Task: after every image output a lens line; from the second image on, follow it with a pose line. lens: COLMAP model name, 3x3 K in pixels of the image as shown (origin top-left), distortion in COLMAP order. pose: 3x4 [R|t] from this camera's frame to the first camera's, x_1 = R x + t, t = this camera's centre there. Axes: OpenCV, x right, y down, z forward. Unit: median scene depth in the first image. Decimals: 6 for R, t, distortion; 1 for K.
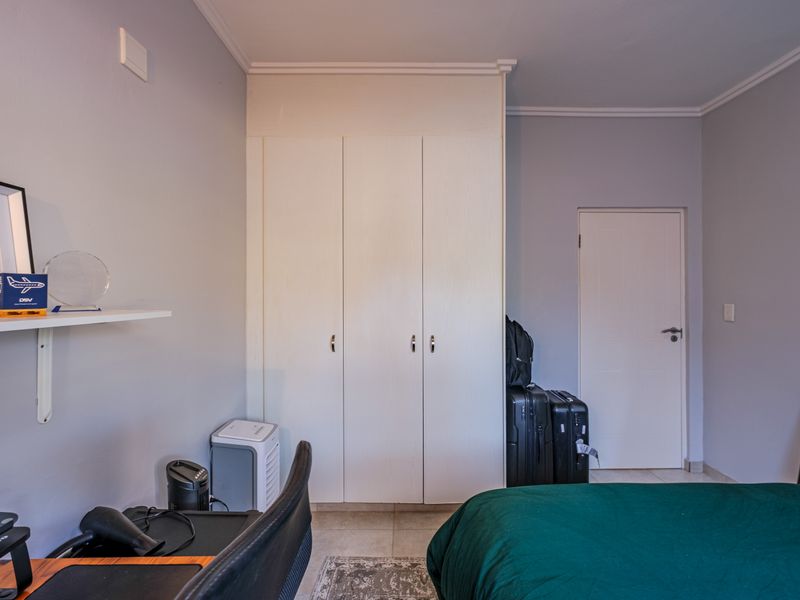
lens RADIAL K [[383.5, 0, 399.4], [0, 383.5, 297.4], [0, 0, 1]] dist [-0.001657, 0.000208]
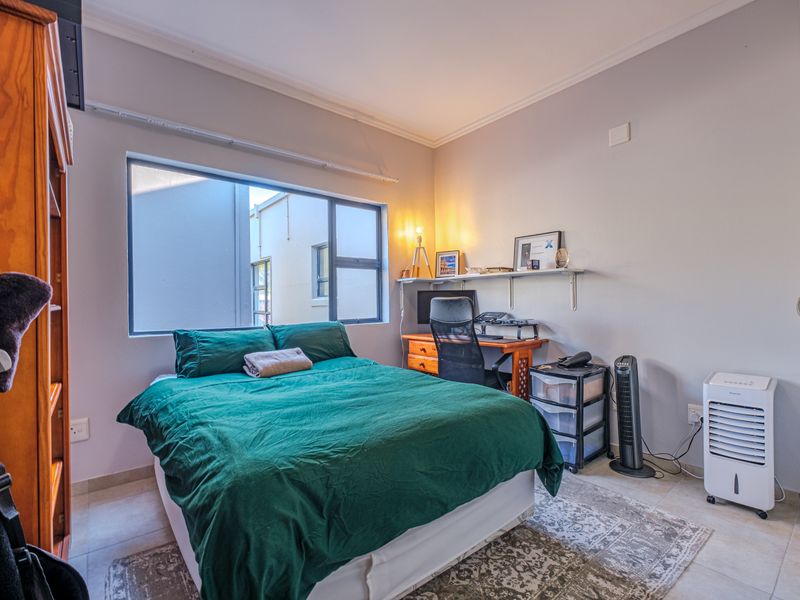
lens RADIAL K [[383.5, 0, 400.1], [0, 383.5, 300.8], [0, 0, 1]] dist [-0.001657, 0.000208]
pose [[-0.776264, 0.007506, -0.630364, 1.008214], [0.009426, 0.999956, 0.000300, 0.137798], [0.630338, -0.005709, -0.776300, 1.313534]]
